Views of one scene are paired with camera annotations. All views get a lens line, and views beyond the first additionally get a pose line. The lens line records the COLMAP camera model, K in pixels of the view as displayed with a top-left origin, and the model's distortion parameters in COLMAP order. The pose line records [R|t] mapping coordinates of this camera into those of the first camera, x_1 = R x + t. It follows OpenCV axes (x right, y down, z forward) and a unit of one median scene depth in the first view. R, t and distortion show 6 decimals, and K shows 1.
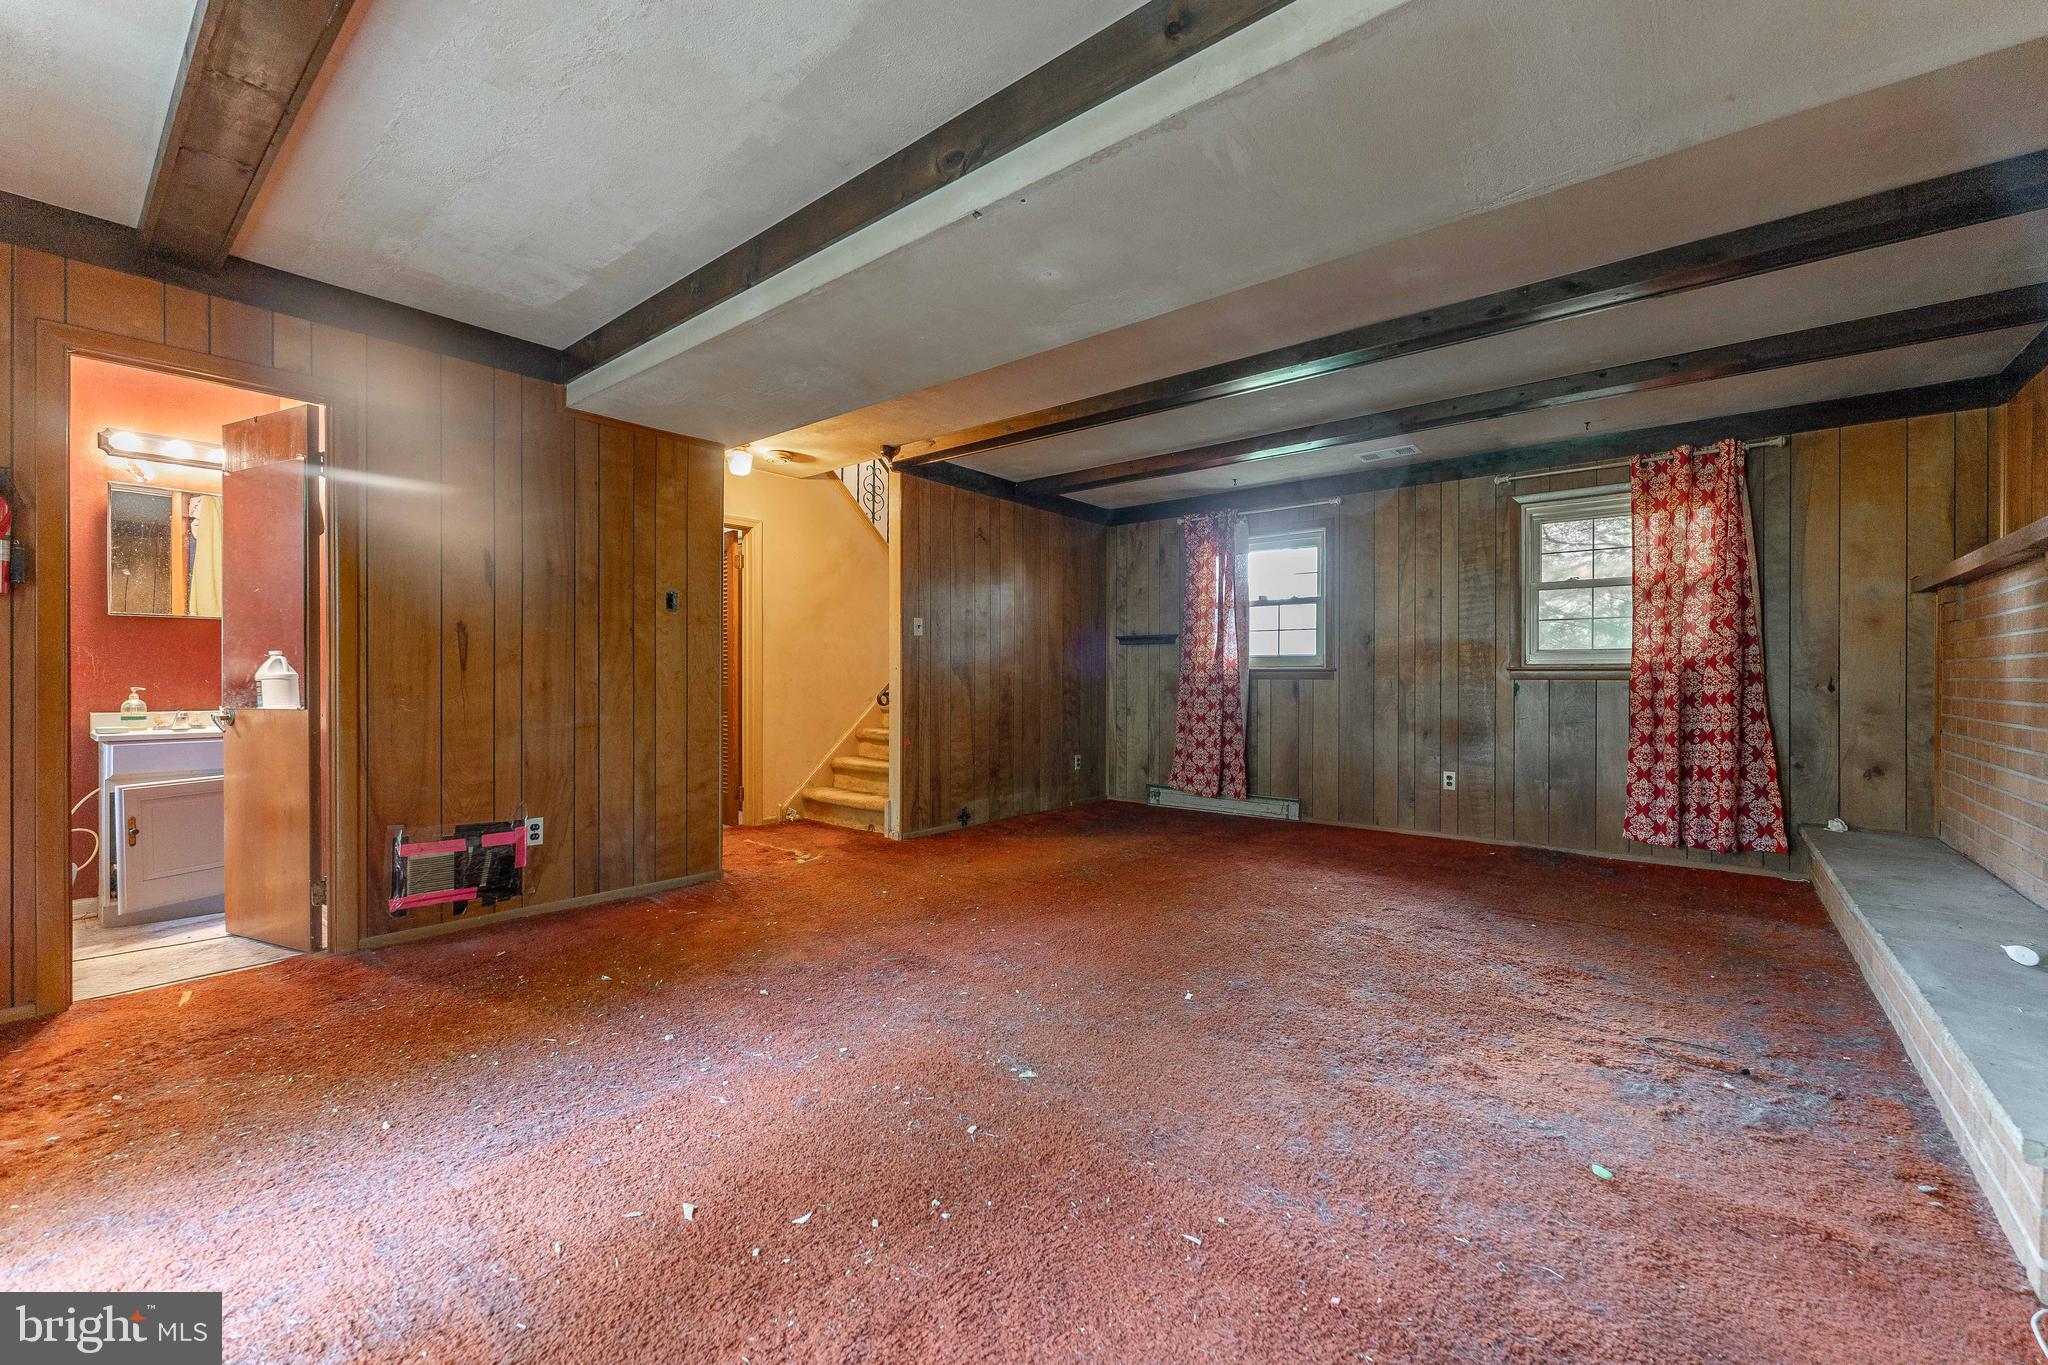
lens RADIAL K [[821.8, 0, 1010.5], [0, 821.8, 672.3], [0, 0, 1]] dist [-0.000142, 0.000689]
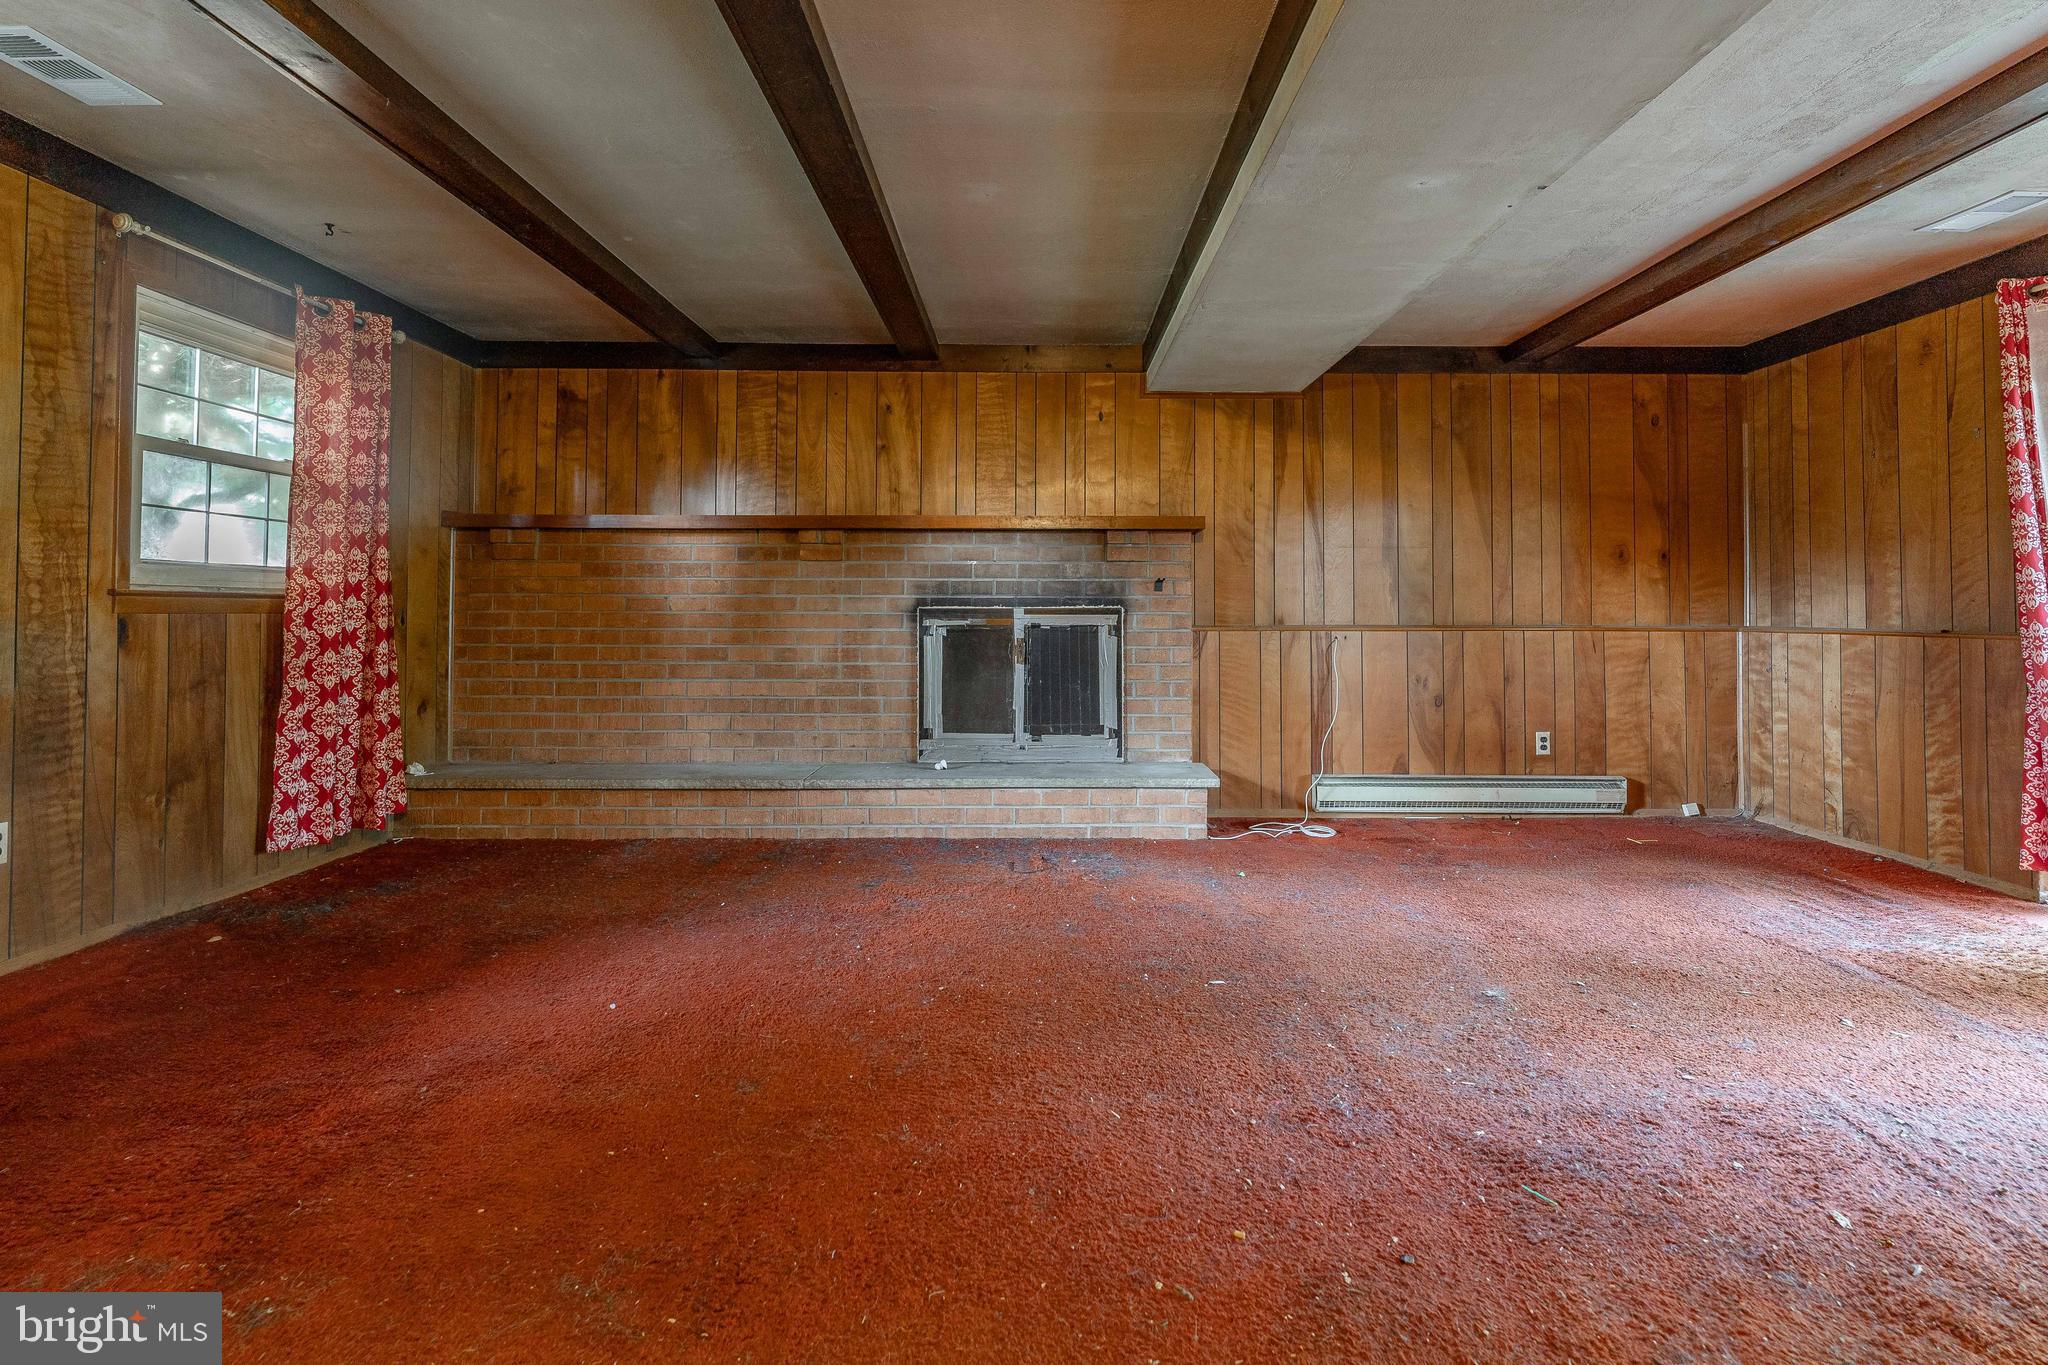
lens RADIAL K [[972.5, 0, 1028.0], [0, 972.5, 591.0], [0, 0, 1]] dist [-0.002057, -0.001185]
pose [[-0.651220, 0.012331, 0.758788, -0.222140], [-0.008819, 0.999678, -0.023814, 0.004239], [-0.758837, -0.022199, -0.650902, 0.958595]]
